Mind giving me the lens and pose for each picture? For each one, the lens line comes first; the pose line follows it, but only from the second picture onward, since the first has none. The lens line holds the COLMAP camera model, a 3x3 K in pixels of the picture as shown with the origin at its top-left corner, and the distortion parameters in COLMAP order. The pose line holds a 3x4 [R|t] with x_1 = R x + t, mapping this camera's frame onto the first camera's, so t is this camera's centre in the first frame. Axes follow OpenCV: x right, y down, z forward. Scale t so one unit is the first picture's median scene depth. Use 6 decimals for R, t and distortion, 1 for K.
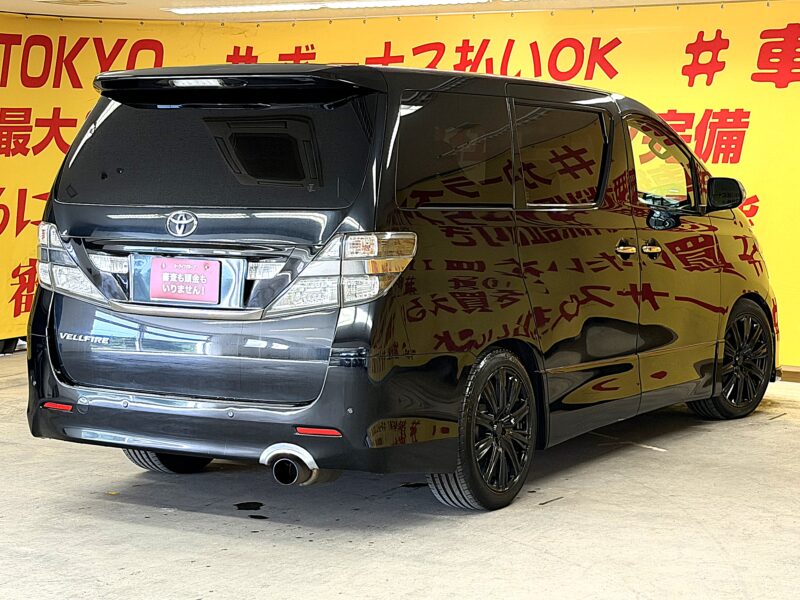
lens RADIAL K [[1779.1, 0, 405.9], [0, 1779.1, 297.9], [0, 0, 1]] dist [0.187257, 0.000000]
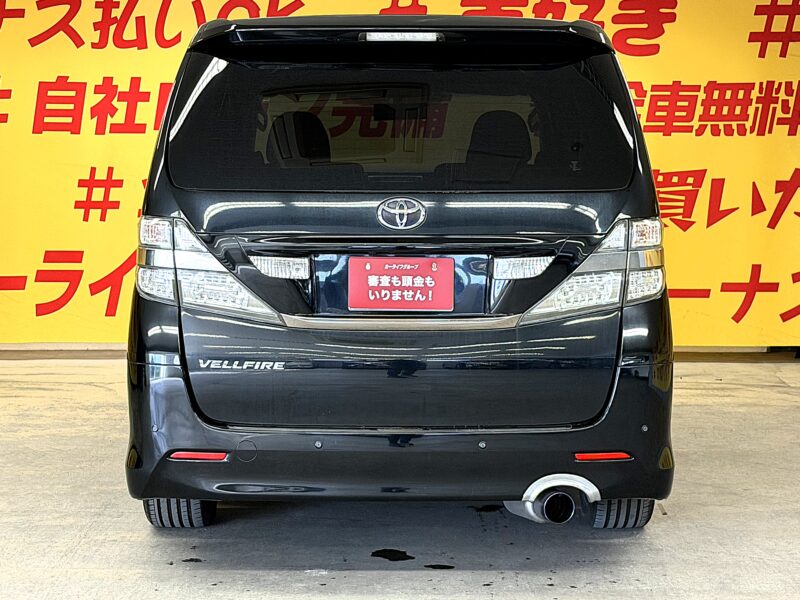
lens RADIAL K [[1779.1, 0, 394.0], [0, 1779.1, 309.8], [0, 0, 1]] dist [0.187257, 0.000000]
pose [[0.860820, -0.054572, 0.505976, -0.328910], [0.043762, 0.998489, 0.033239, -0.015522], [-0.507025, -0.006470, 0.861907, 0.192928]]
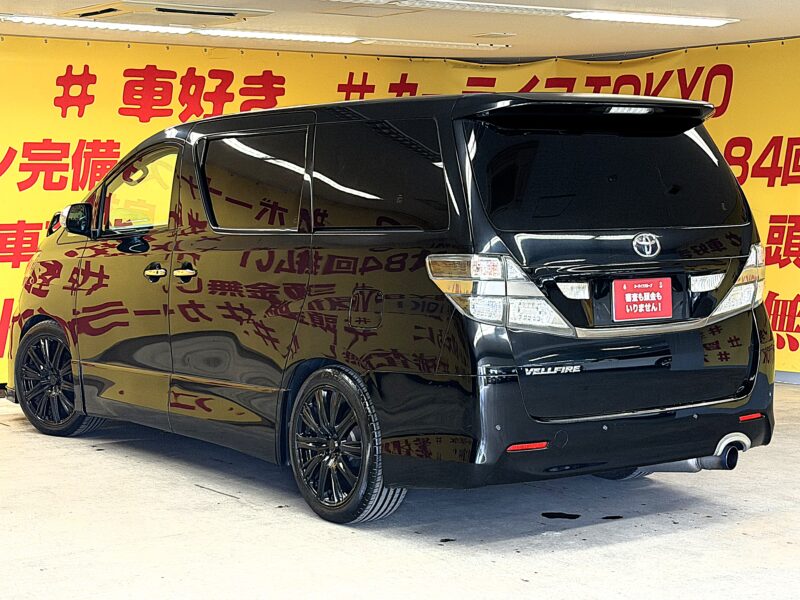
lens RADIAL K [[1590.4, 0, 372.0], [0, 1590.4, 316.3], [0, 0, 1]] dist [0.139064, 0.000000]
pose [[0.417488, -0.087184, 0.904490, -0.639572], [0.085819, 0.994720, 0.056270, -0.040760], [-0.904621, 0.054131, 0.422766, 0.460567]]
